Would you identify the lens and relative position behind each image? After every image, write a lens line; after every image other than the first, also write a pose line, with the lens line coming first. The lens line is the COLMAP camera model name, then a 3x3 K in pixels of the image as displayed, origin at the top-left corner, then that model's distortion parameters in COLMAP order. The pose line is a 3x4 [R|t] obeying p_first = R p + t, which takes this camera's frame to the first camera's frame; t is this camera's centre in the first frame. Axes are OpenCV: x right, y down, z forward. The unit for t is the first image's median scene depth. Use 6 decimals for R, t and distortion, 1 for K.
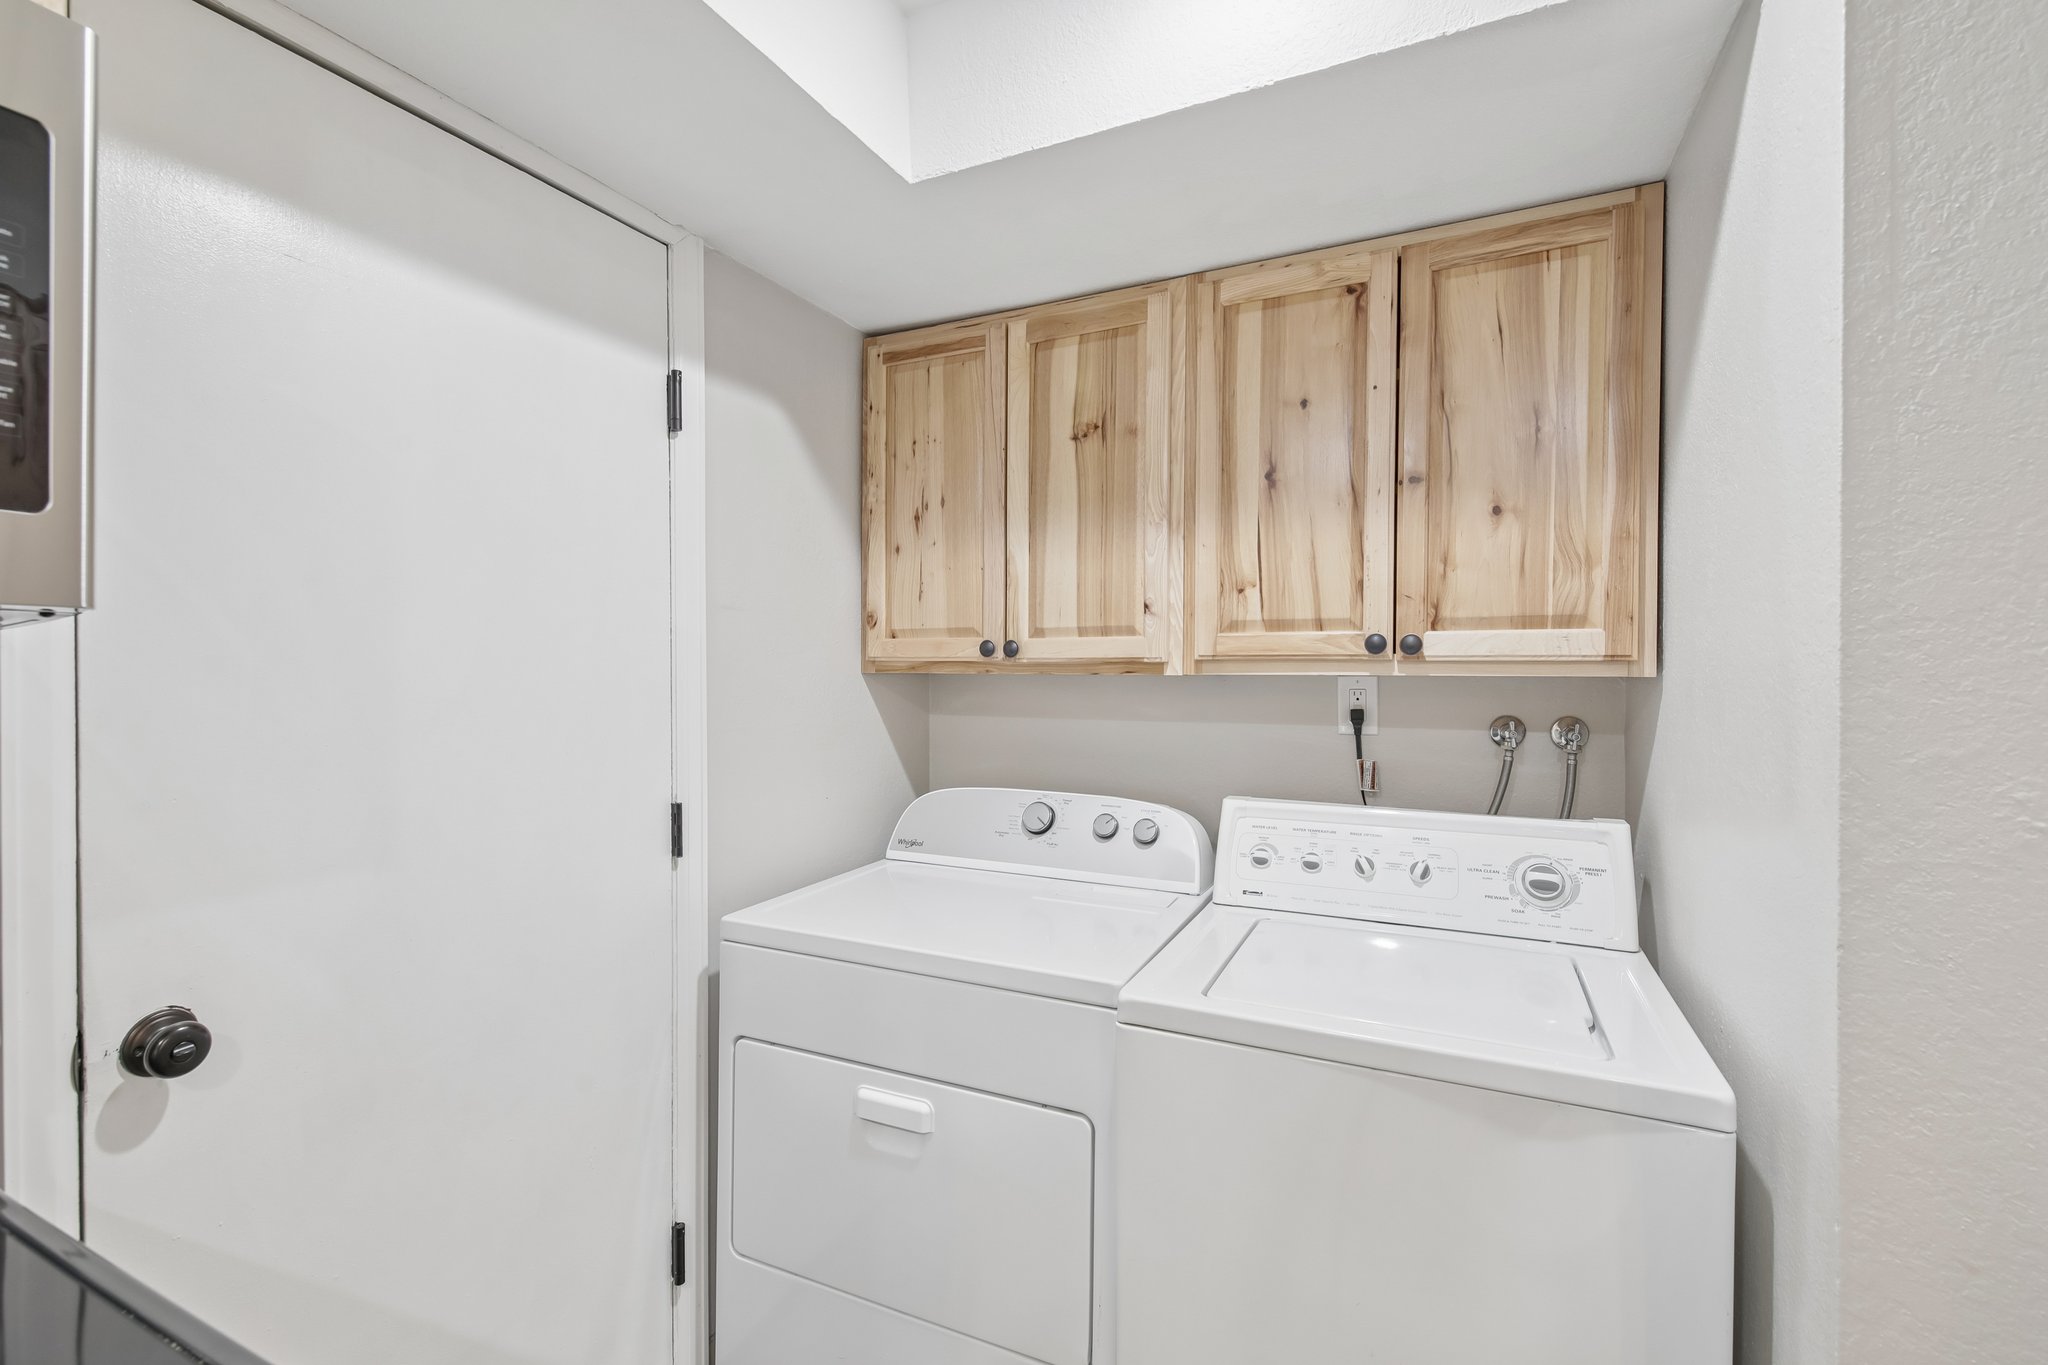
lens RADIAL K [[881.4, 0, 1022.4], [0, 881.4, 683.0], [0, 0, 1]] dist [0.005121, -0.007135]
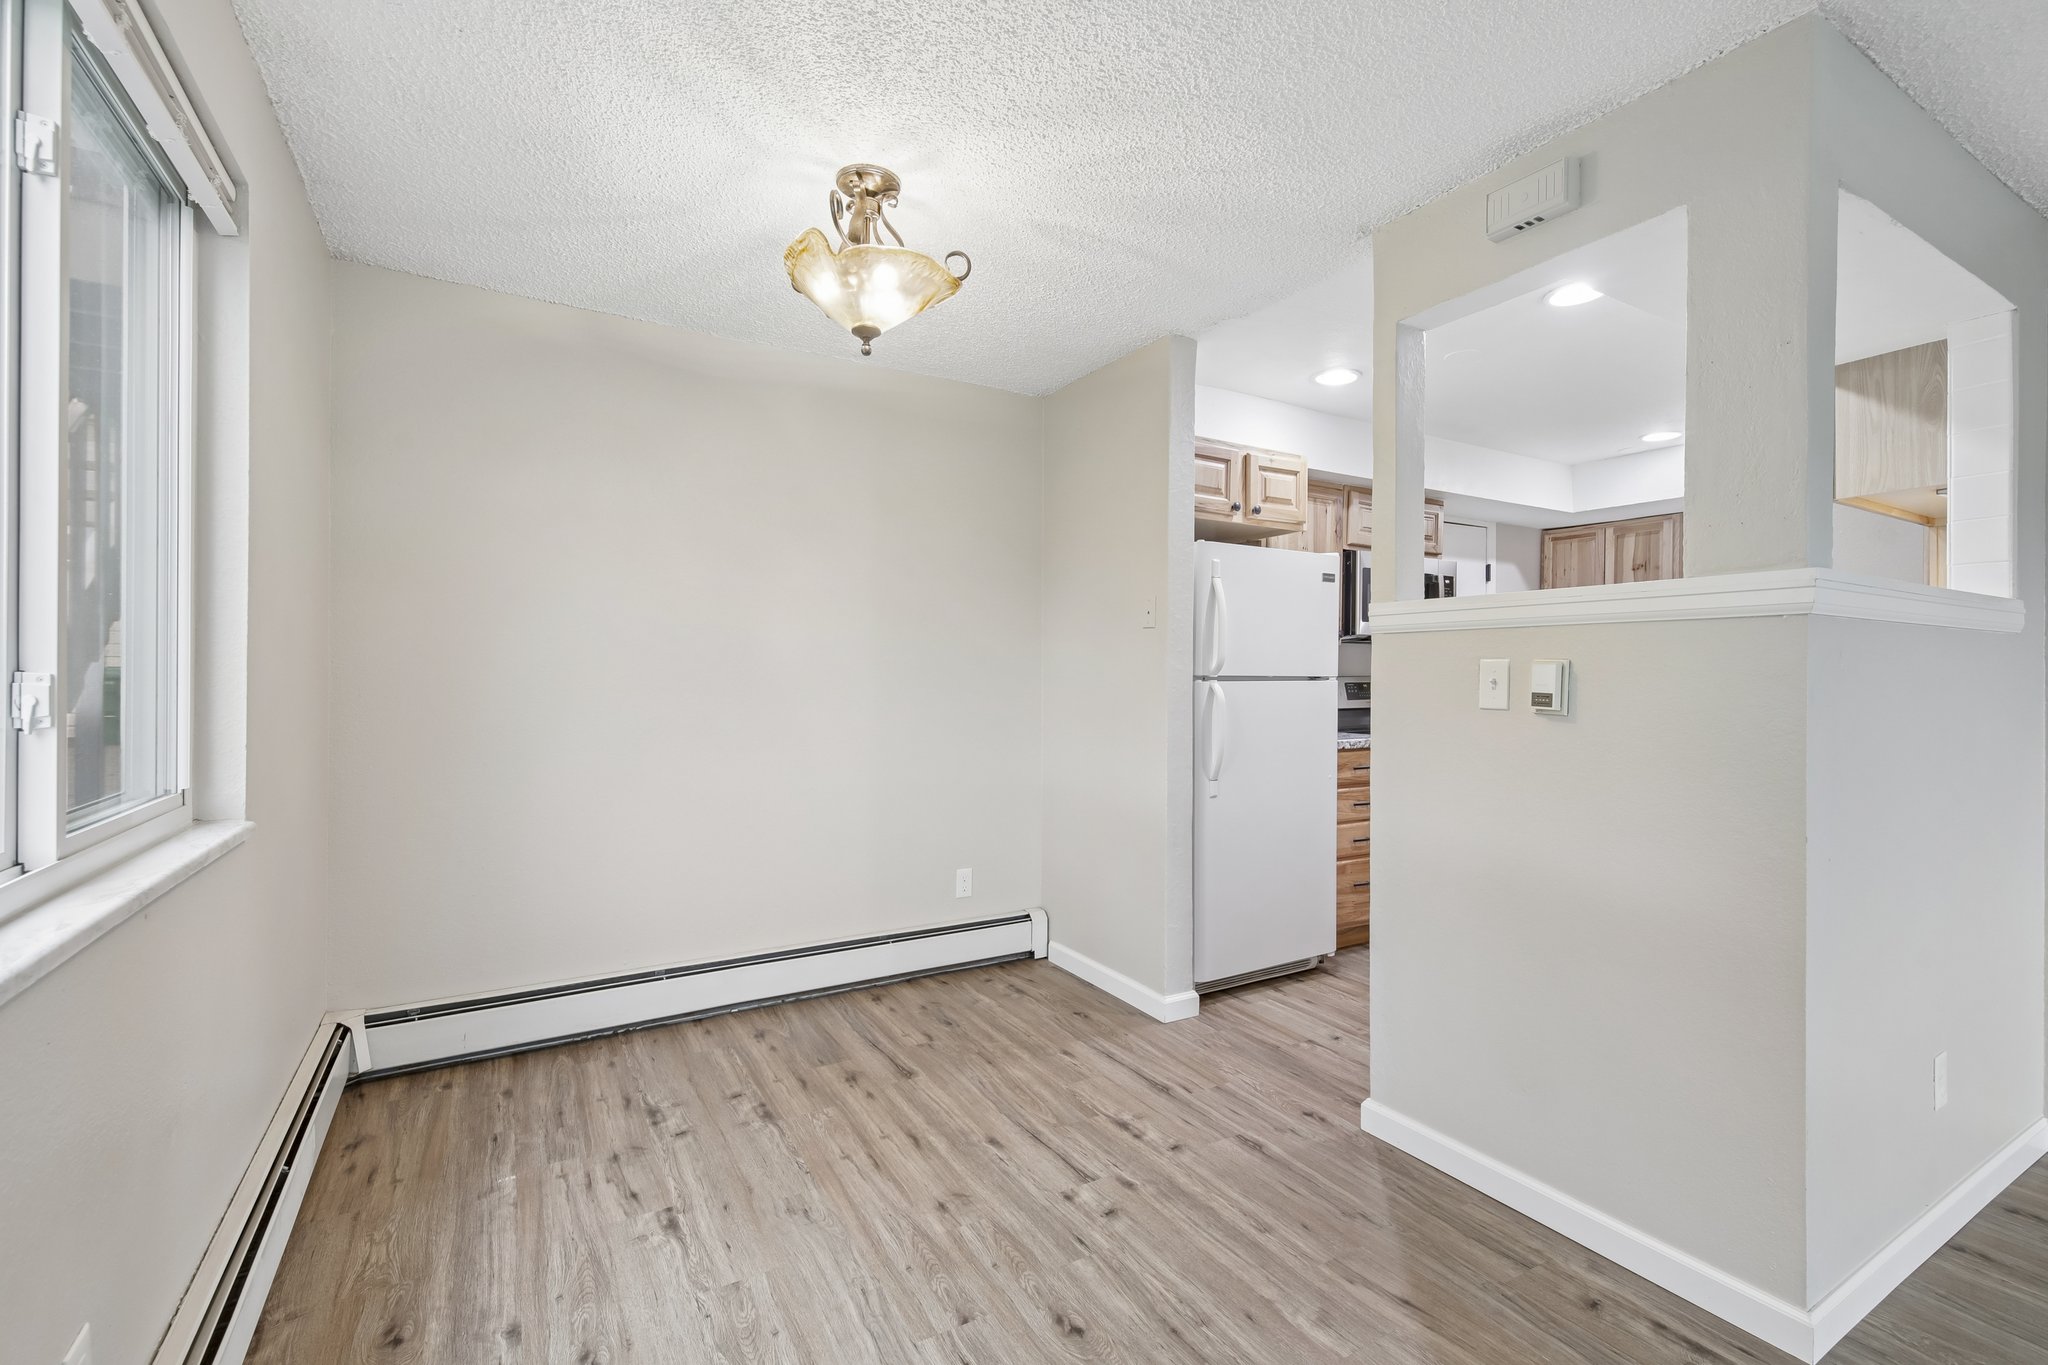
lens RADIAL K [[881.4, 0, 1027.0], [0, 881.4, 677.3], [0, 0, 1]] dist [0.005121, -0.007135]
pose [[0.830646, 0.003488, -0.556789, 0.018608], [-0.002363, 0.999993, 0.002739, 0.062440], [0.556795, -0.000960, 0.830649, -2.270706]]
